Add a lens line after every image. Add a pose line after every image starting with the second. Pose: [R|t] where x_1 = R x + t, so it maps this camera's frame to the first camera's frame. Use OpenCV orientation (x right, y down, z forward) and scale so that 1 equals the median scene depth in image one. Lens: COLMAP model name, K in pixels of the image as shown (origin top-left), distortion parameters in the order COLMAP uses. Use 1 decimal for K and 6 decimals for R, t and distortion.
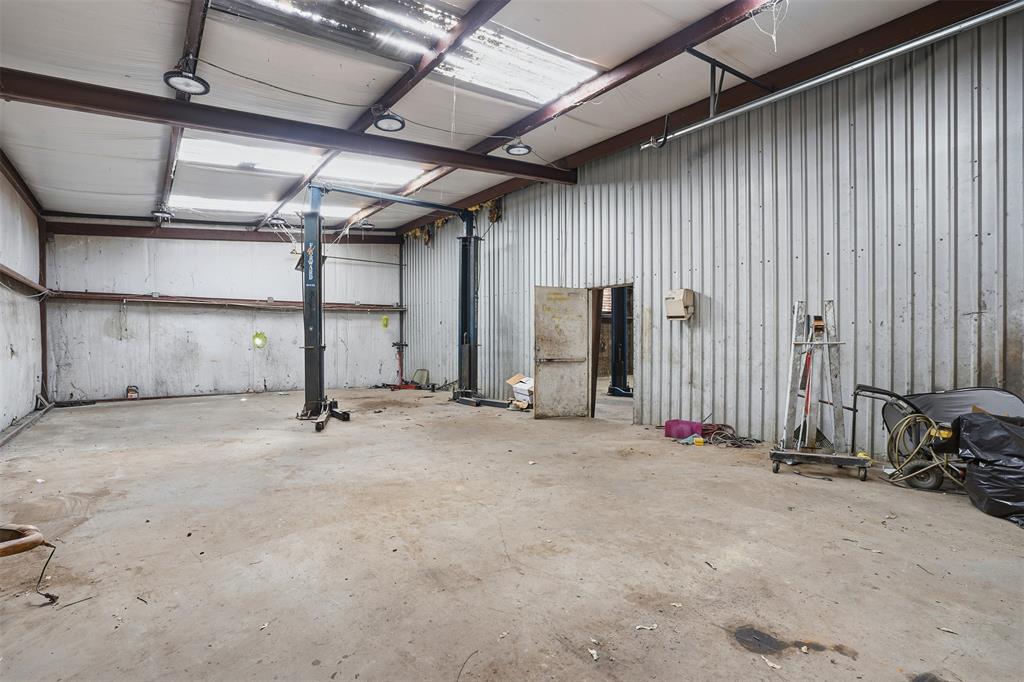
lens RADIAL K [[479.7, 0, 507.5], [0, 479.7, 342.2], [0, 0, 1]] dist [-0.055785, 0.020130]
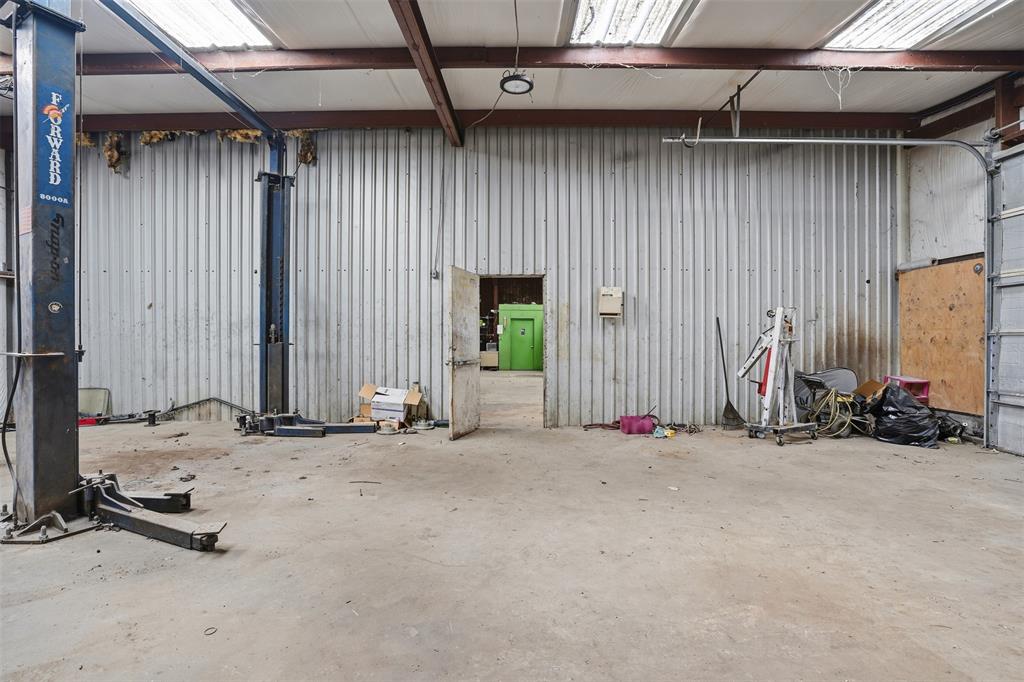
lens RADIAL K [[479.7, 0, 507.5], [0, 479.7, 342.2], [0, 0, 1]] dist [-0.055785, 0.020130]
pose [[0.621545, -0.007823, 0.783340, -0.575508], [-0.000238, 0.999948, 0.010175, -0.004433], [-0.783379, -0.006511, 0.621511, 0.545716]]
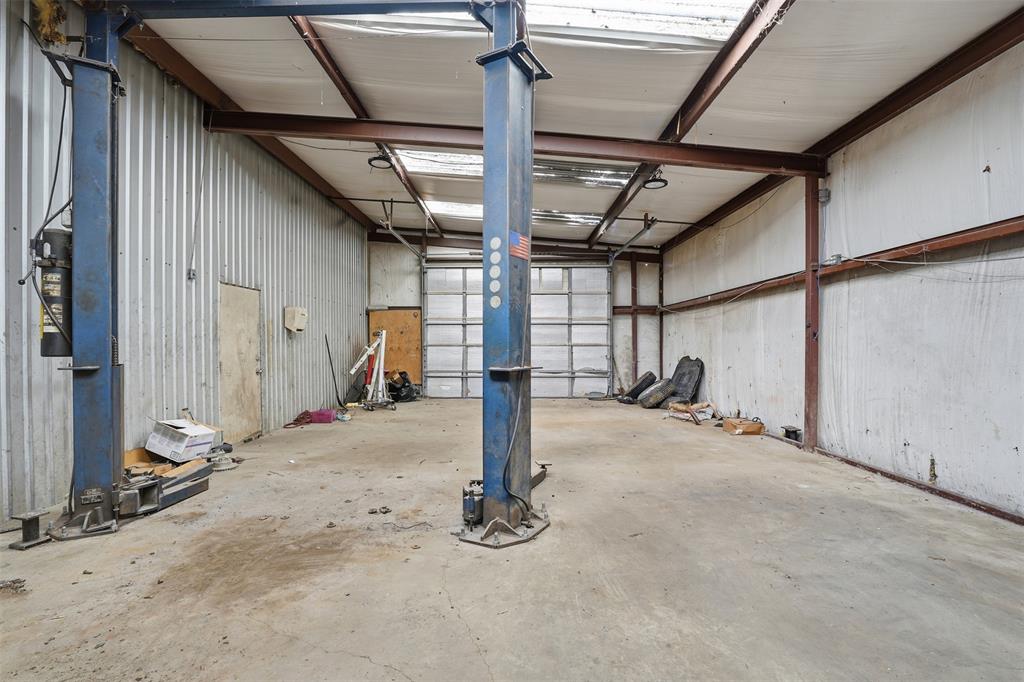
lens RADIAL K [[479.7, 0, 507.5], [0, 479.7, 342.2], [0, 0, 1]] dist [-0.055785, 0.020130]
pose [[-0.776632, 0.009680, 0.629881, -0.831798], [0.009403, 0.999949, -0.003774, -0.012254], [-0.629885, 0.002992, -0.776683, 1.641904]]
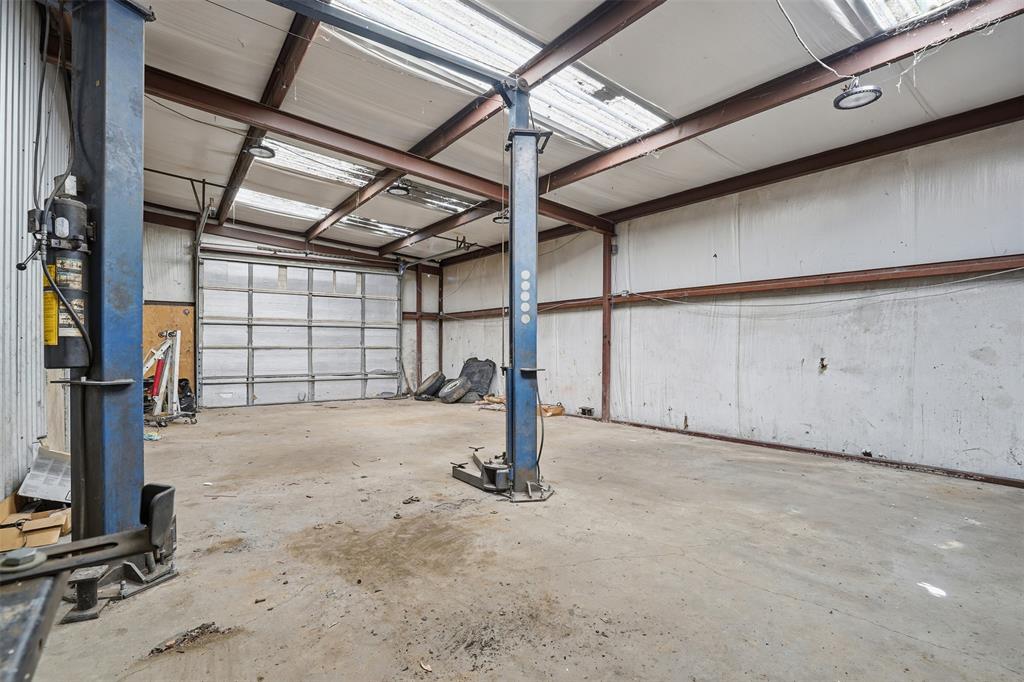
lens RADIAL K [[479.7, 0, 507.5], [0, 479.7, 342.2], [0, 0, 1]] dist [-0.055785, 0.020130]
pose [[-0.999056, 0.002880, 0.043350, -0.503153], [0.002789, 0.999994, -0.002156, -0.023227], [-0.043356, -0.002033, -0.999058, 1.931853]]
